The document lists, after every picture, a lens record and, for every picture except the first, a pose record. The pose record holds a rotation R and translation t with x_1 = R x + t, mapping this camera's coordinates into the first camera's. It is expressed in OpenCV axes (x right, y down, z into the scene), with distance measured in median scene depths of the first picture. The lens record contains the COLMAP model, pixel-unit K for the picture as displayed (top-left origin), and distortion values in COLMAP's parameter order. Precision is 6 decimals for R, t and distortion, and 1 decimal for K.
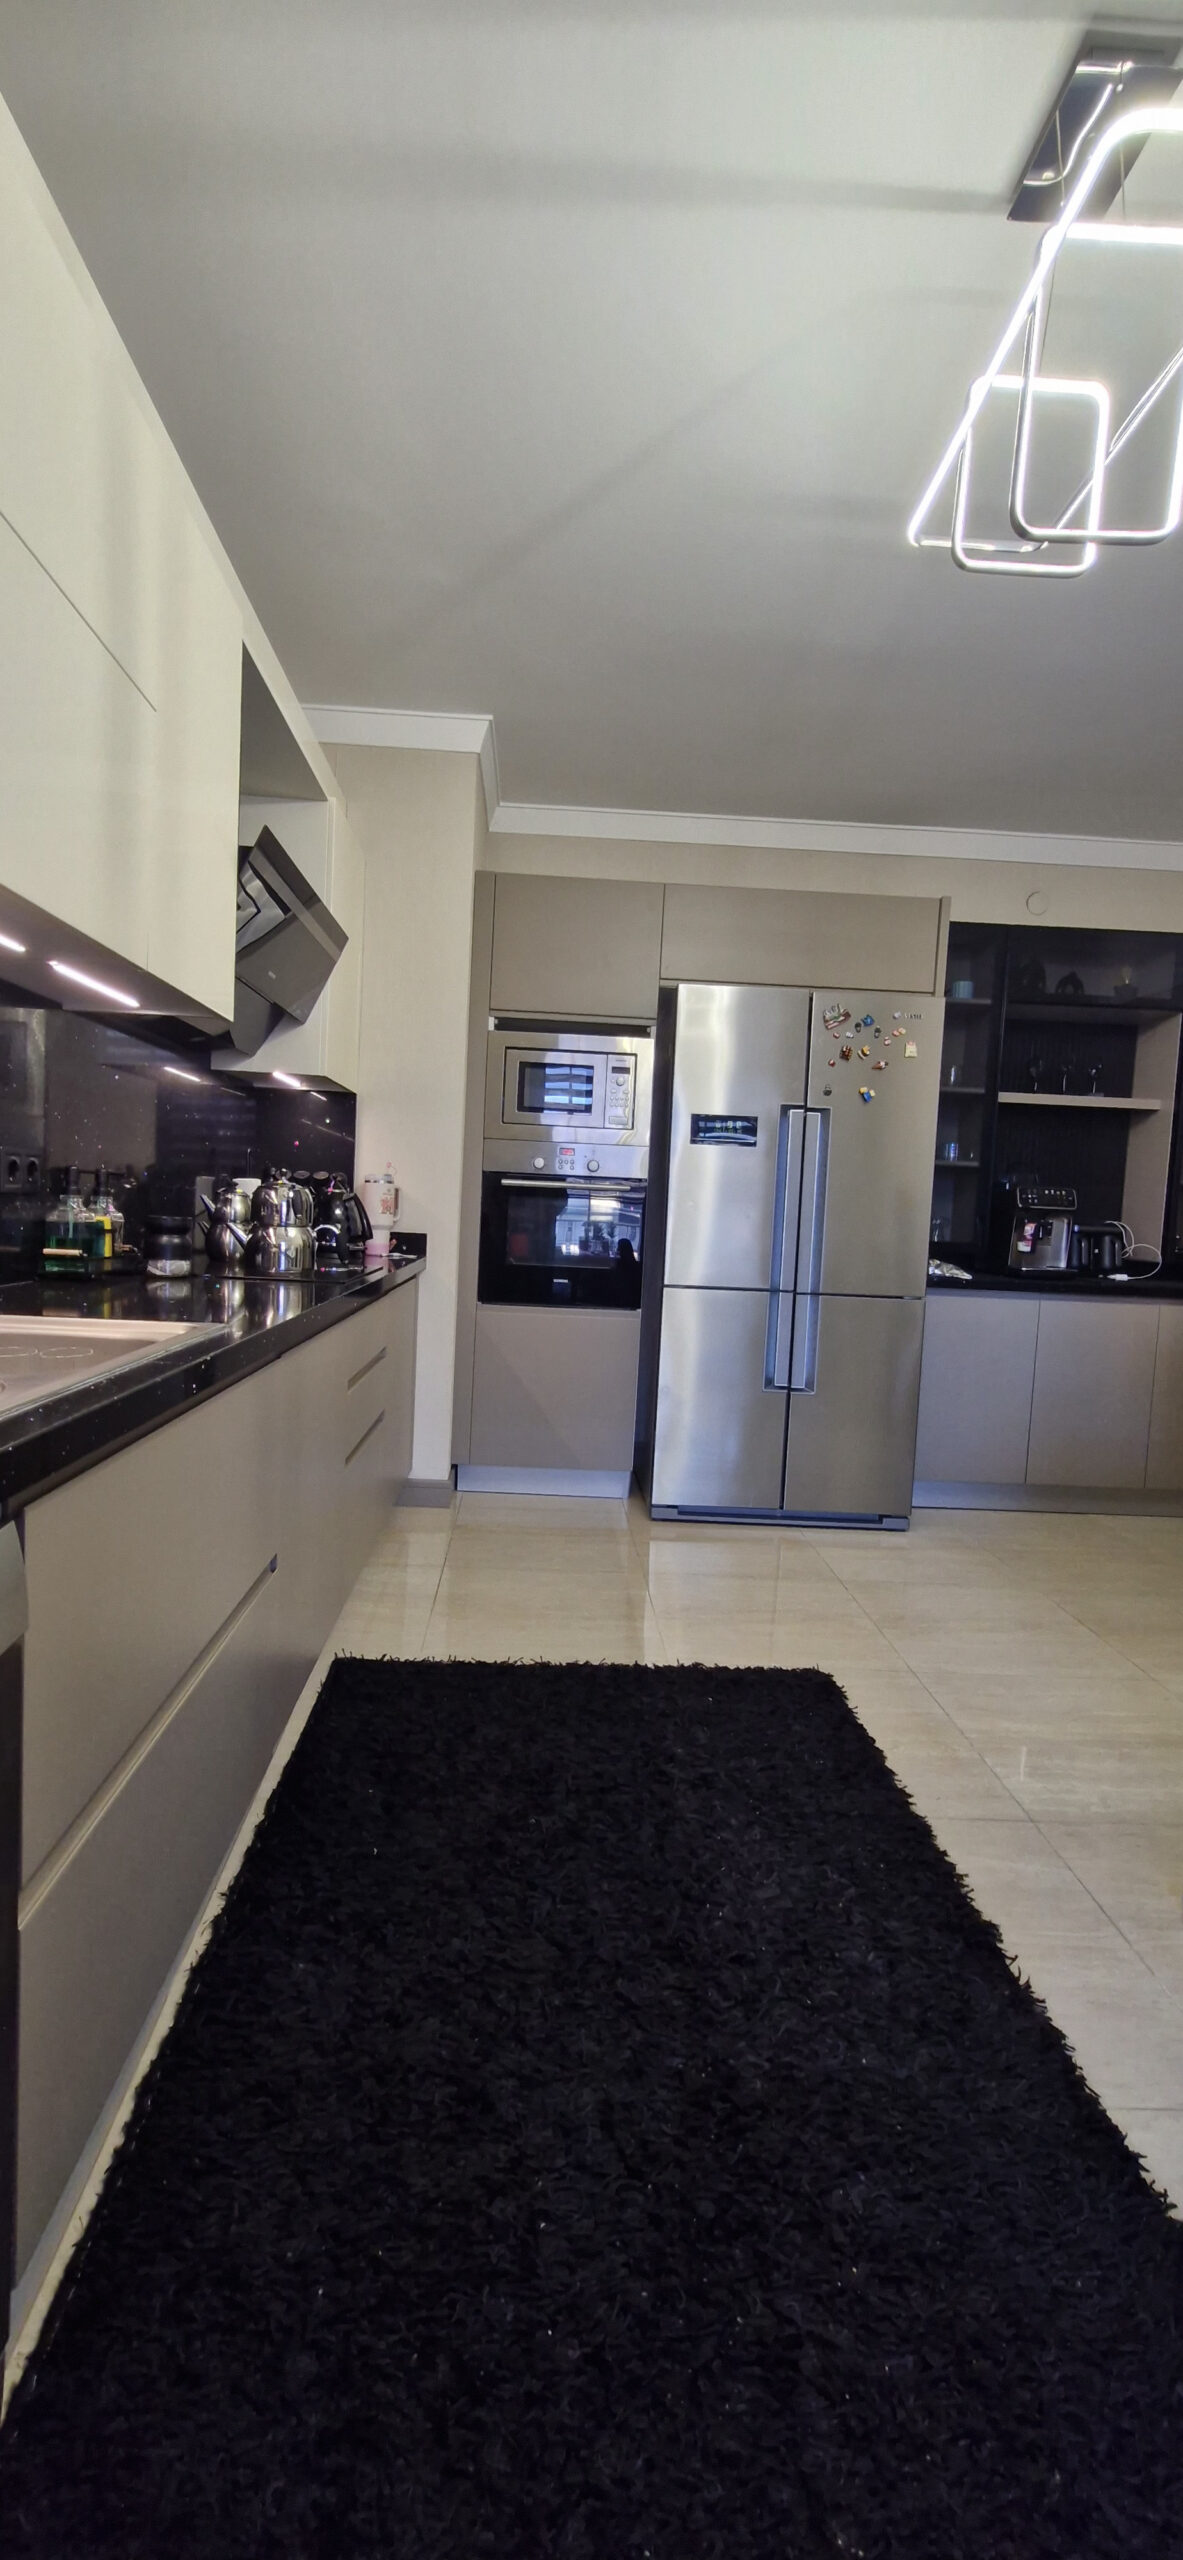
lens RADIAL K [[1005.0, 0, 565.9], [0, 1005.0, 1280.0], [0, 0, 1]] dist [0.002329, -0.000128]
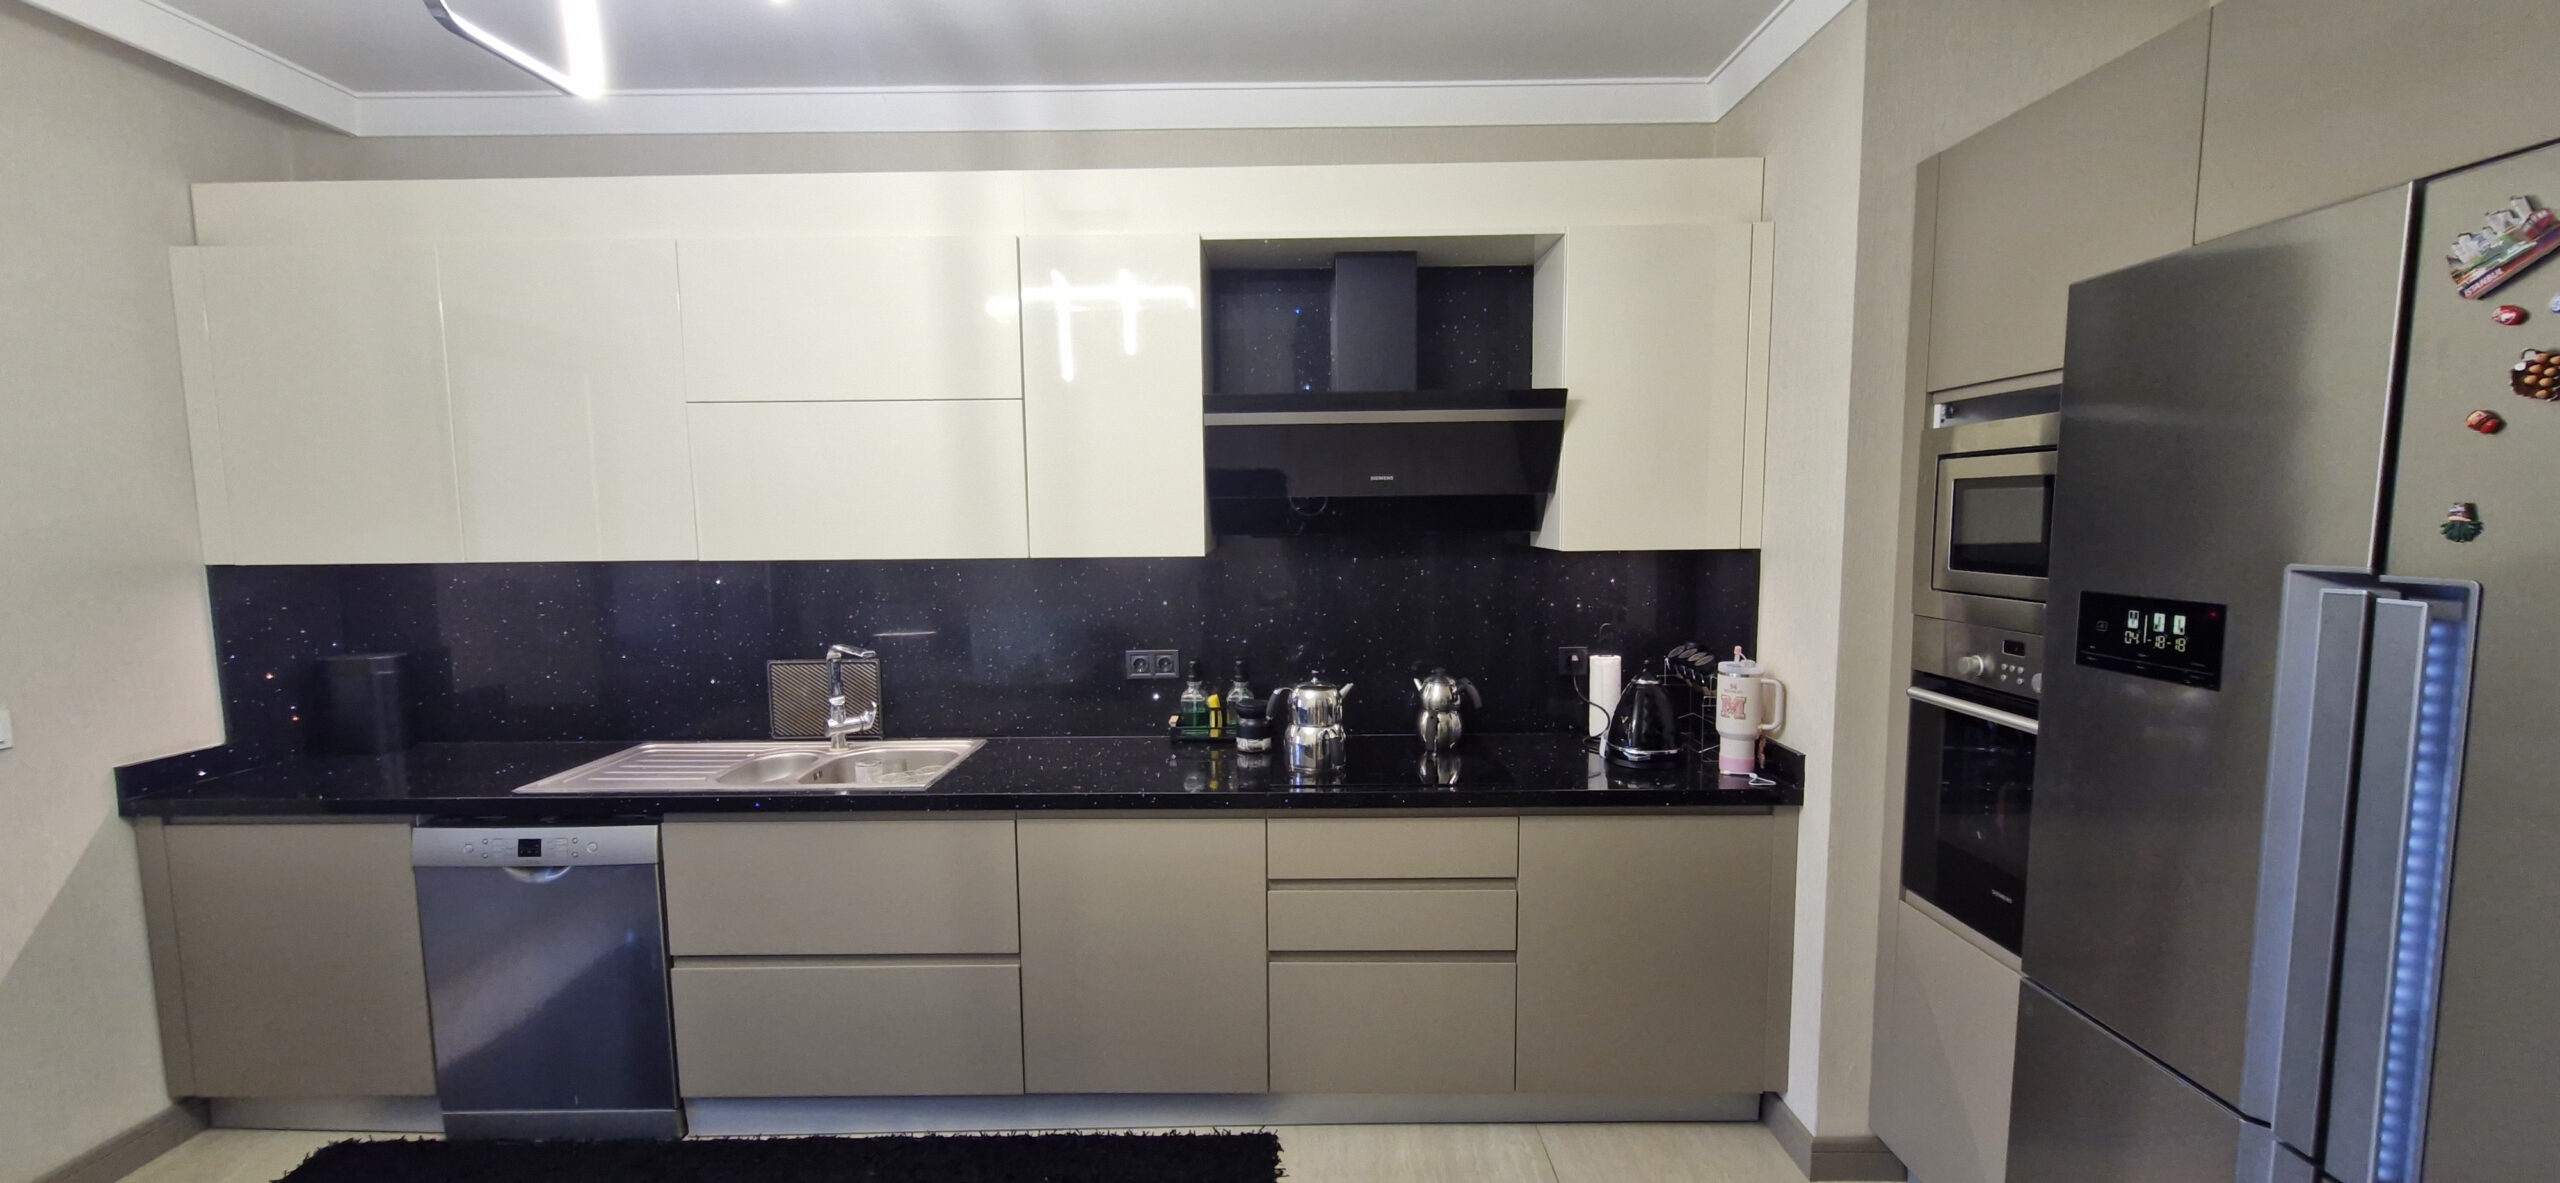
lens RADIAL K [[1005.0, 0, 1274.8], [0, 1005.0, 617.9], [0, 0, 1]] dist [0.002329, -0.000128]
pose [[-0.033749, 0.055579, -0.997884, 0.542220], [-0.064344, 0.996260, 0.057665, -0.154849], [0.997357, 0.066154, -0.030047, 0.673712]]
